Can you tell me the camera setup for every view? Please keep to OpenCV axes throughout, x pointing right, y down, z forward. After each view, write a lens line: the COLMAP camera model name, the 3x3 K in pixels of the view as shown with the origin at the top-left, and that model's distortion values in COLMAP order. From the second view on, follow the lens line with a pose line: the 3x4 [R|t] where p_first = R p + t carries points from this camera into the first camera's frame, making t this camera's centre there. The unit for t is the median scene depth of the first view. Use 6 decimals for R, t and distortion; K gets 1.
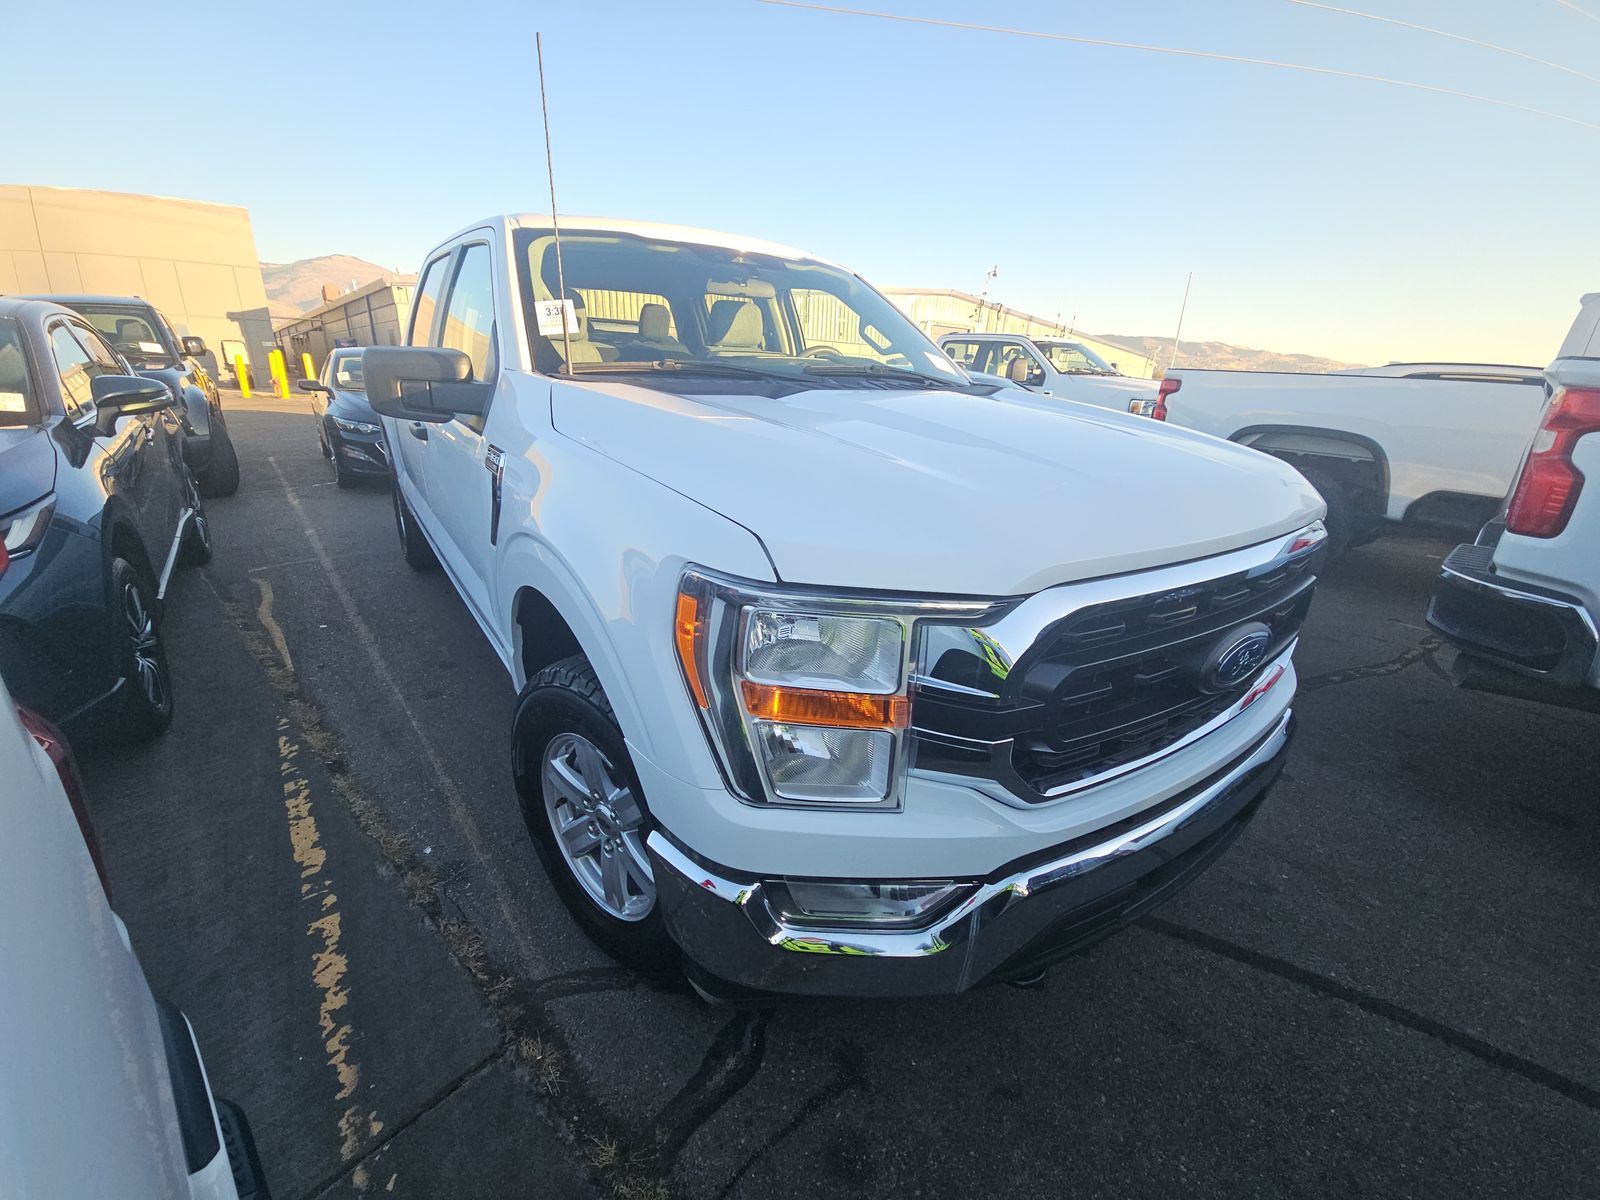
lens RADIAL K [[639.6, 0, 800.0], [0, 639.6, 600.0], [0, 0, 1]] dist [-0.009303, -0.000294]
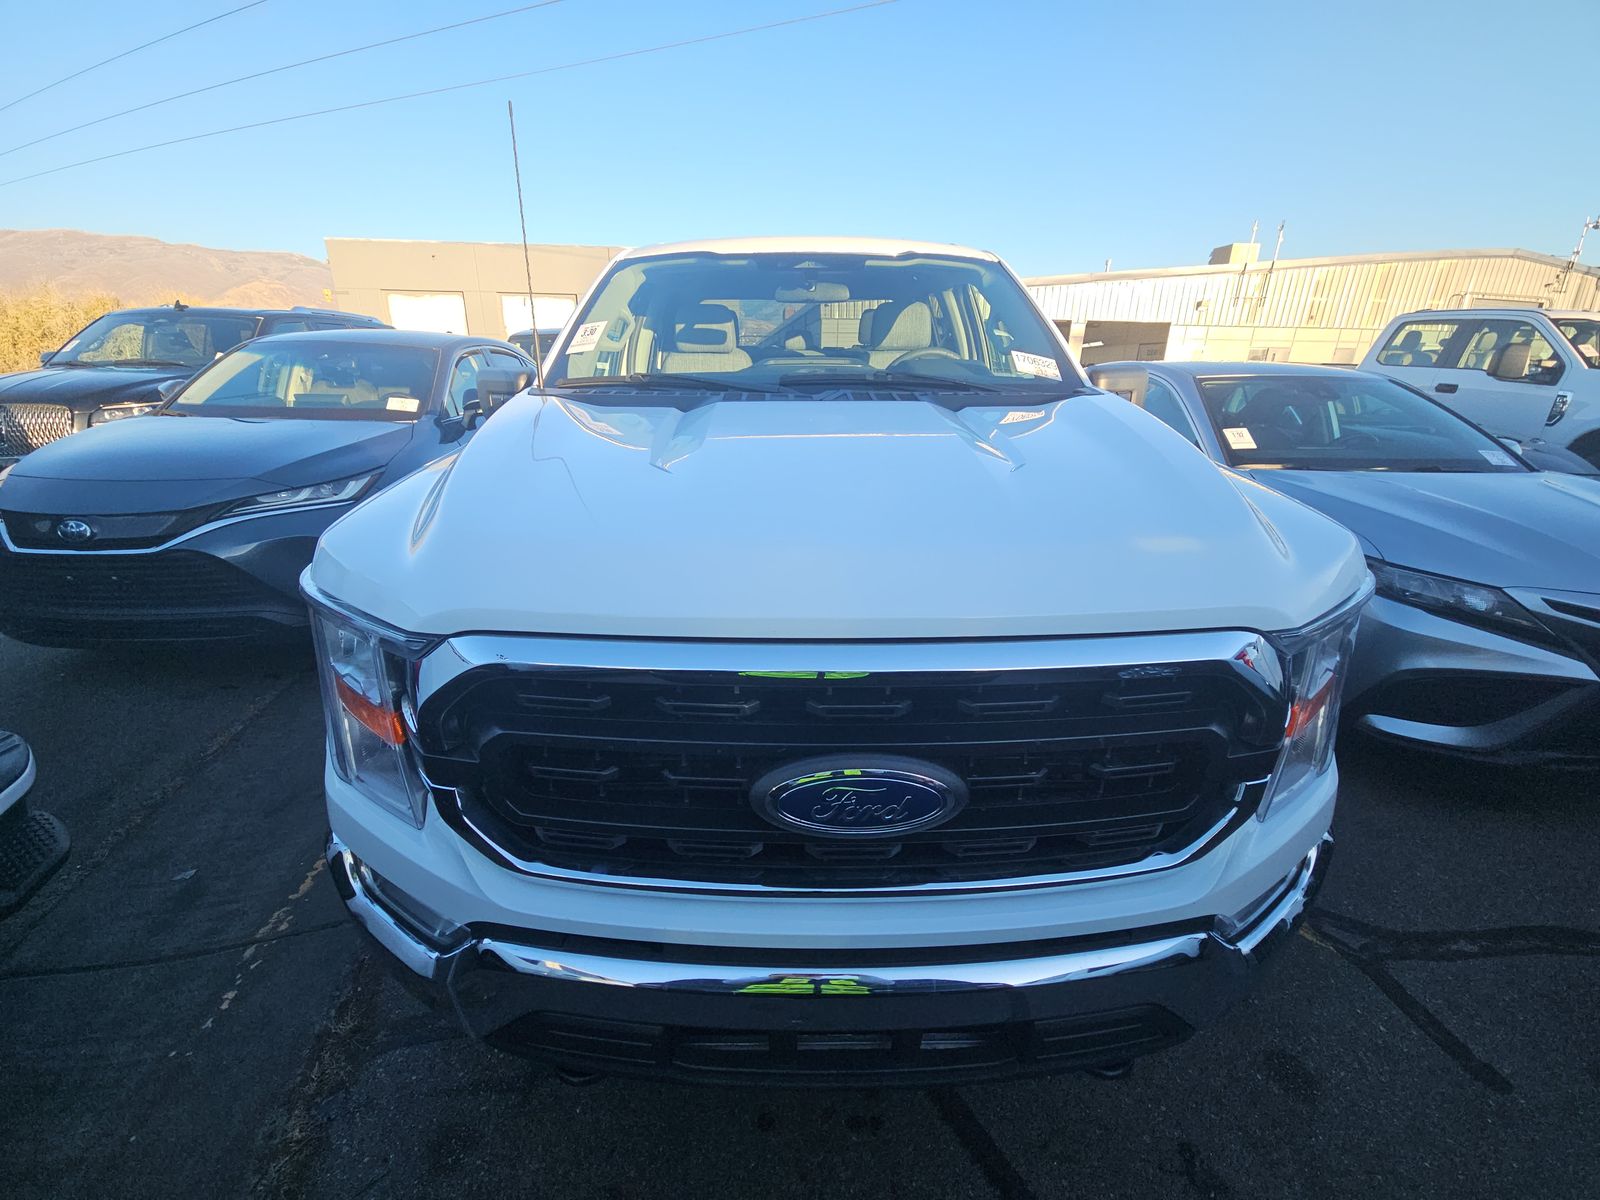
lens RADIAL K [[639.4, 0, 800.0], [0, 639.4, 600.0], [0, 0, 1]] dist [0.019647, -0.018965]
pose [[0.835605, 0.161708, -0.524991, 0.416377], [-0.163120, 0.985626, 0.043962, -0.060226], [0.524554, 0.048902, 0.849972, 0.160705]]
